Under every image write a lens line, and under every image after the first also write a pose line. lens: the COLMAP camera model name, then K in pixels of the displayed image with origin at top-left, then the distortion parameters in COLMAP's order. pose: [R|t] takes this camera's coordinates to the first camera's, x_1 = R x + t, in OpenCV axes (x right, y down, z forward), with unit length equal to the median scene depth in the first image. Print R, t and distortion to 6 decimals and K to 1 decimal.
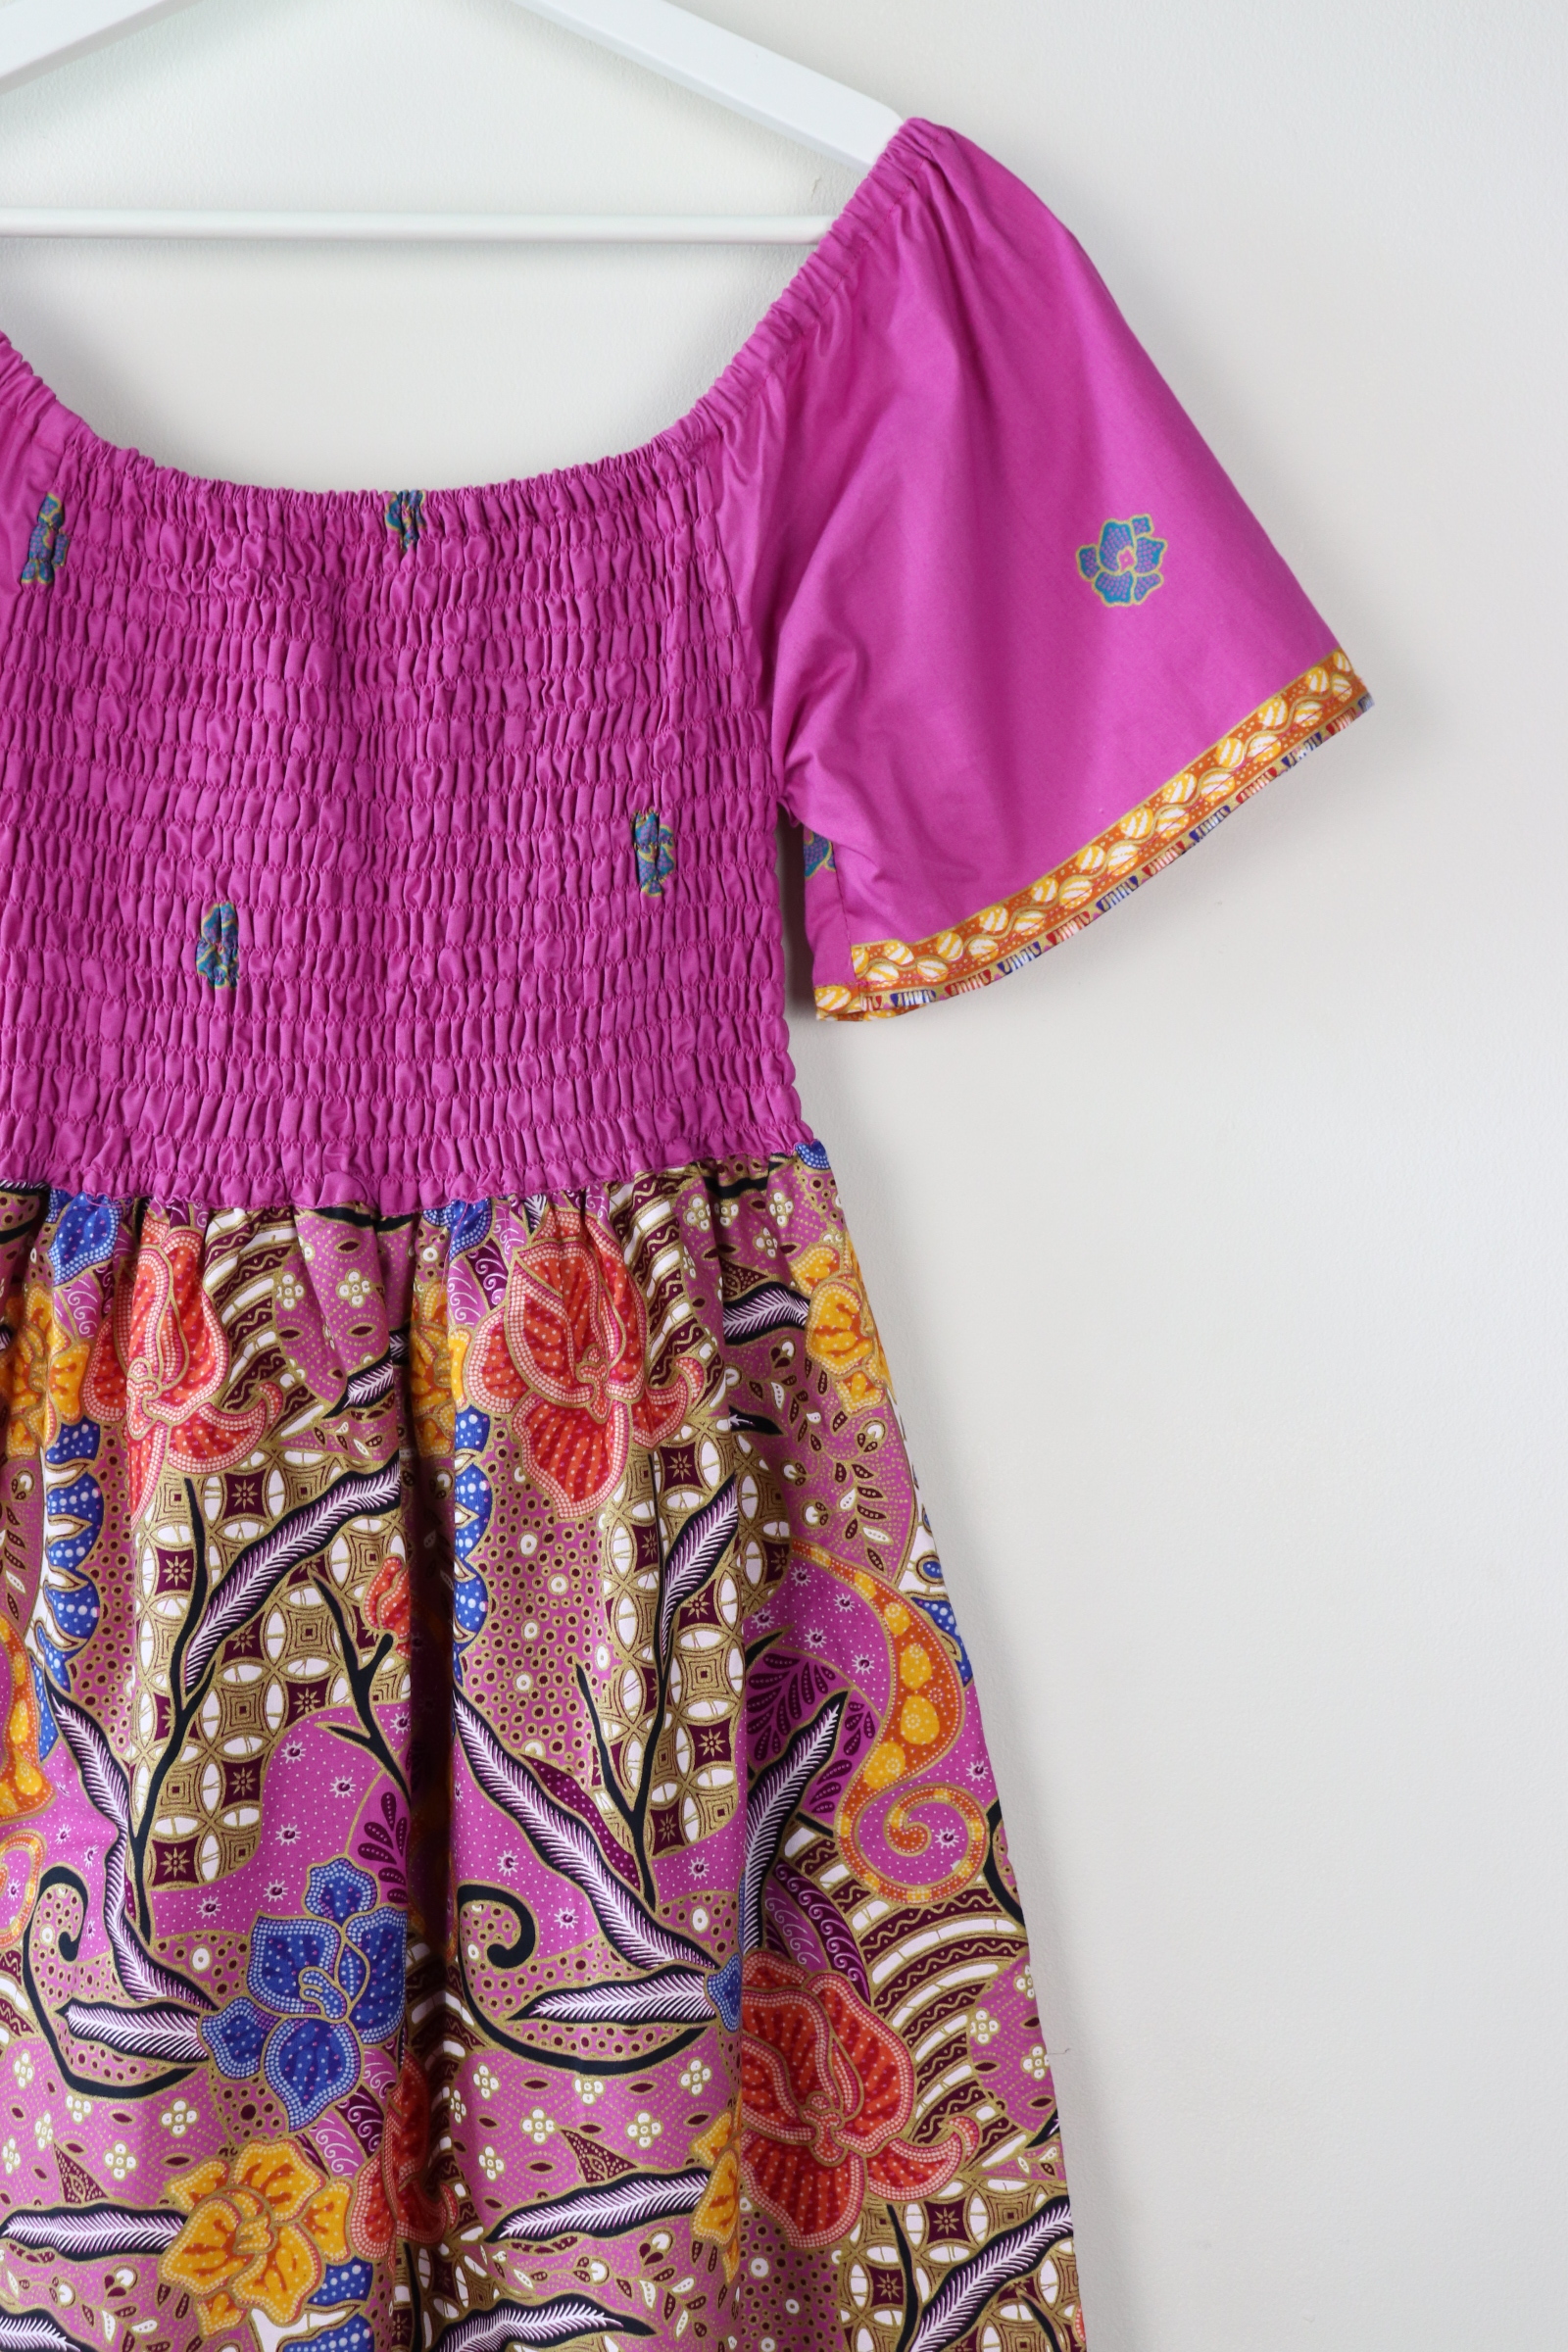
lens RADIAL K [[2743.1, 0, 788.4], [0, 2743.1, 1174.8], [0, 0, 1]] dist [-0.025722, 0.000000]
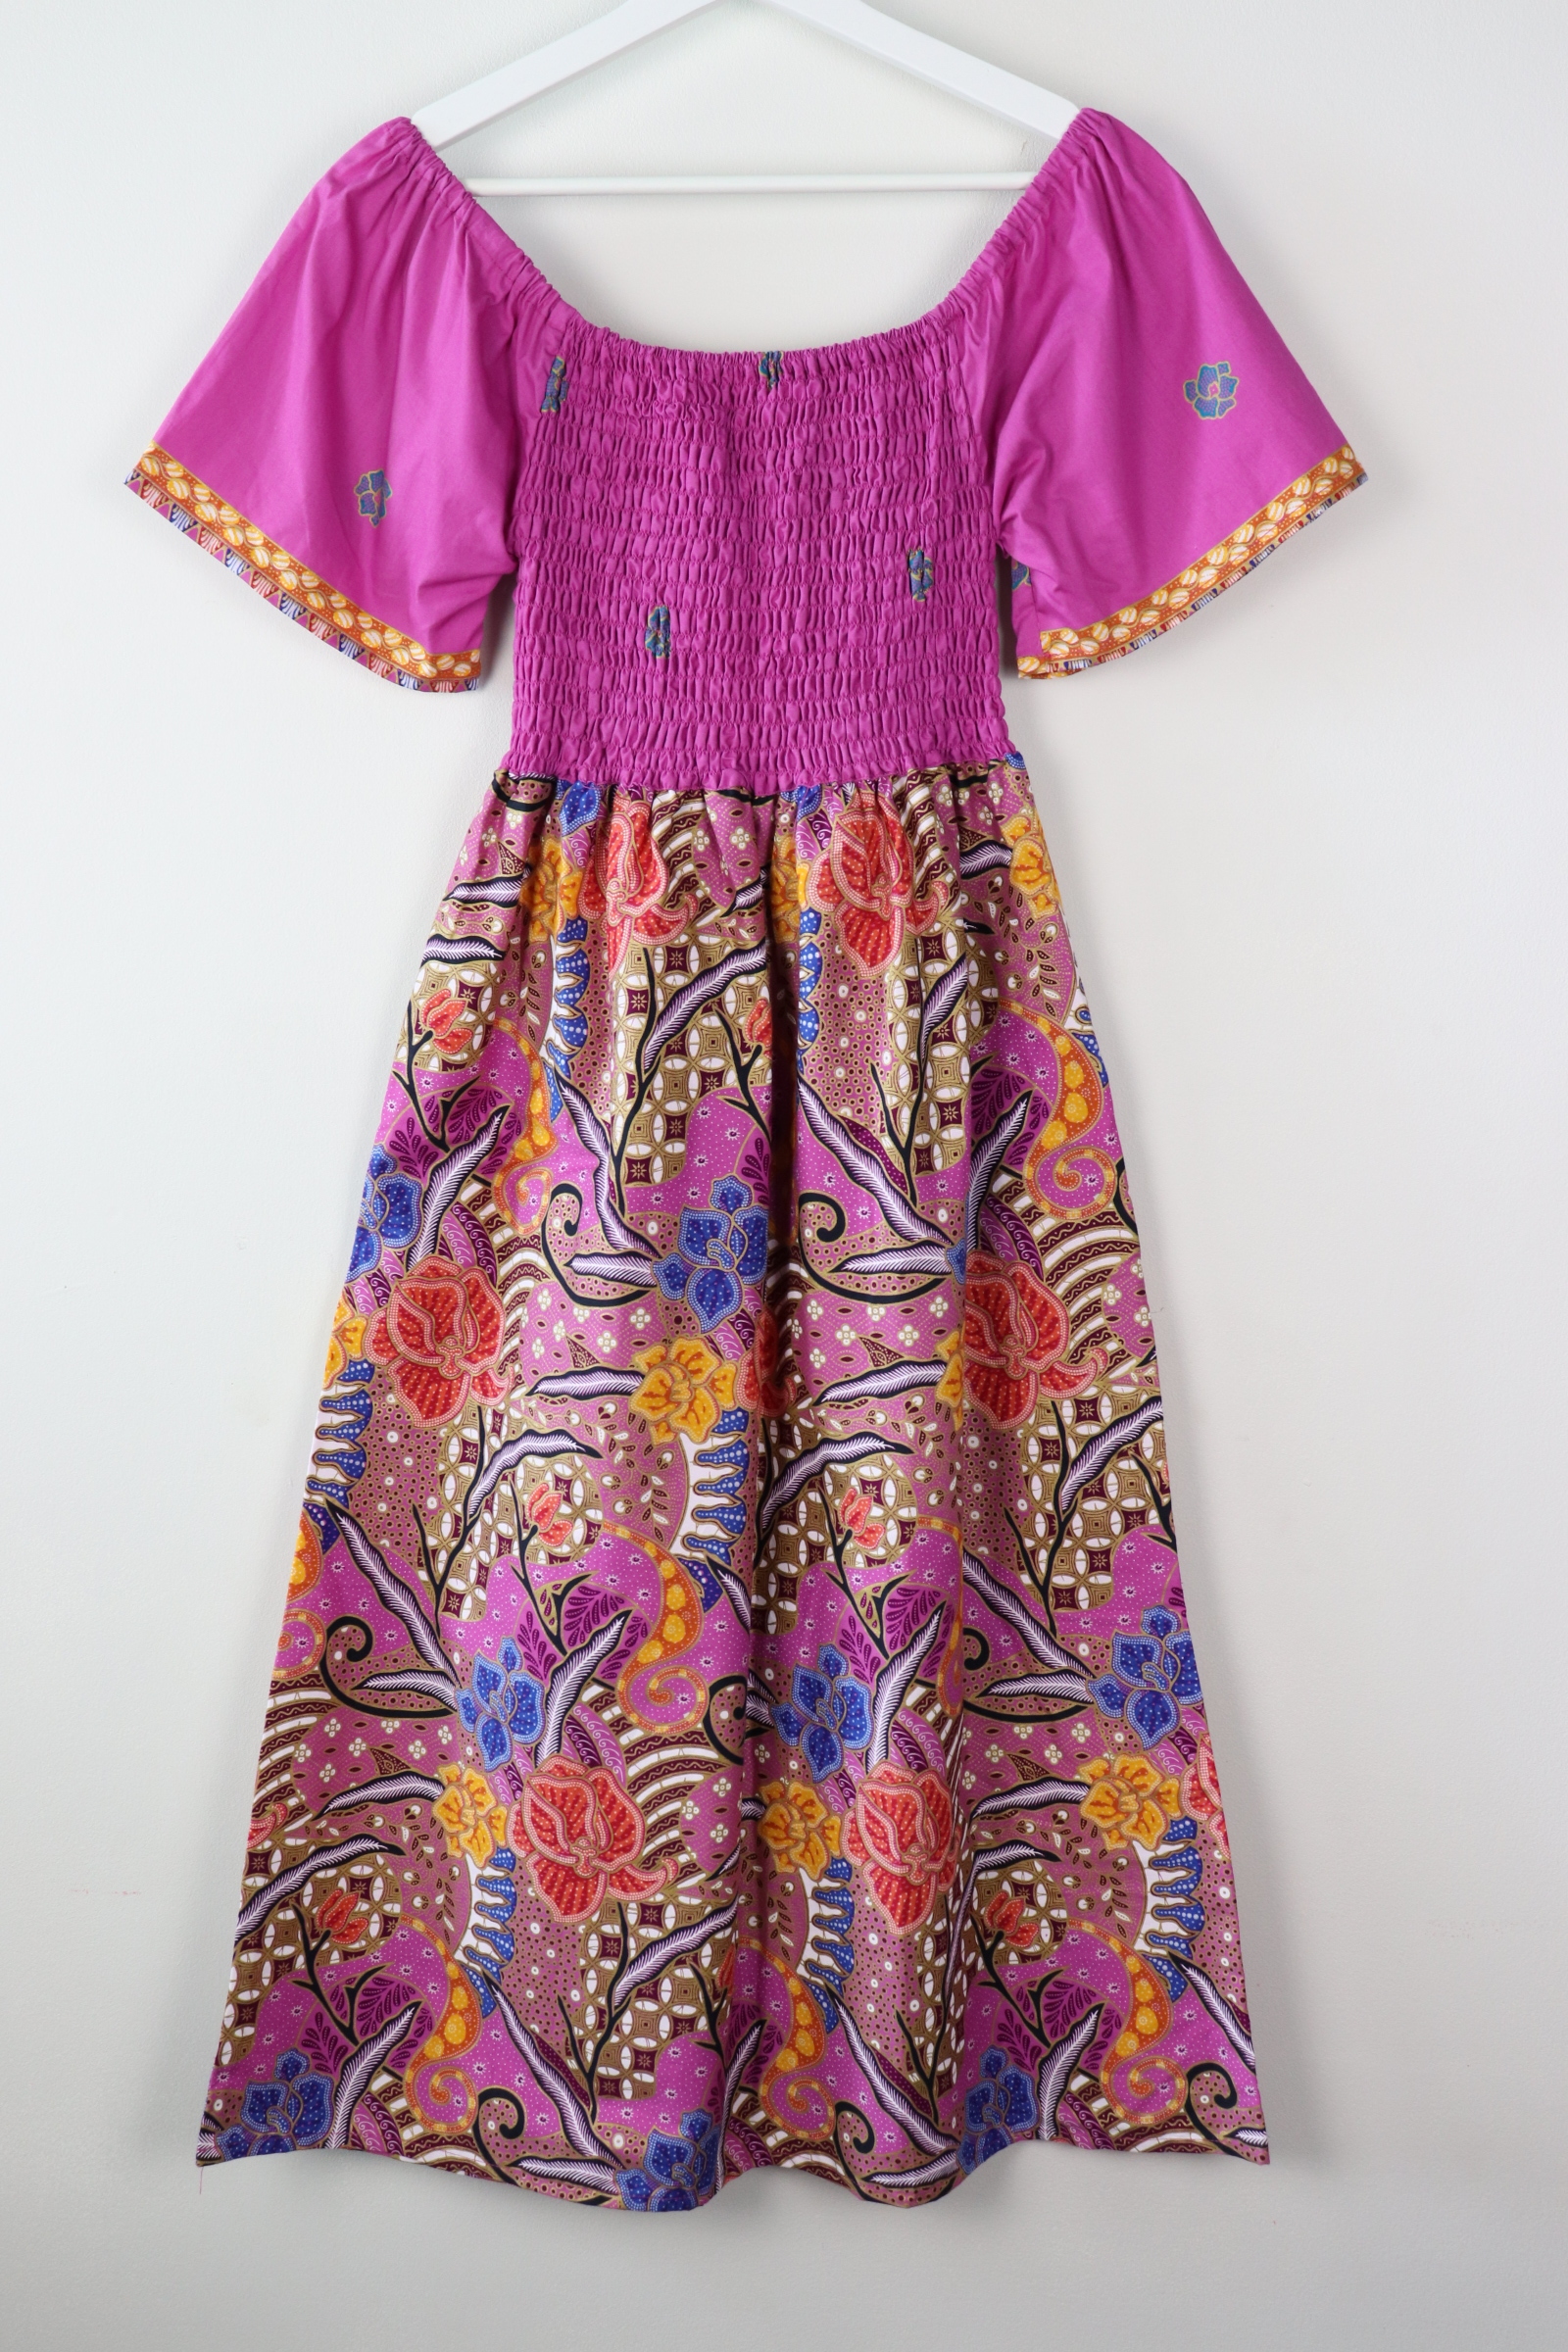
lens RADIAL K [[2651.3, 0, 778.7], [0, 2651.3, 1176.3], [0, 0, 1]] dist [-0.056068, 0.000000]
pose [[0.997058, 0.012504, -0.075630, -0.009517], [-0.004299, 0.994175, 0.107692, 0.071406], [0.076536, -0.107050, 0.991304, -0.619627]]
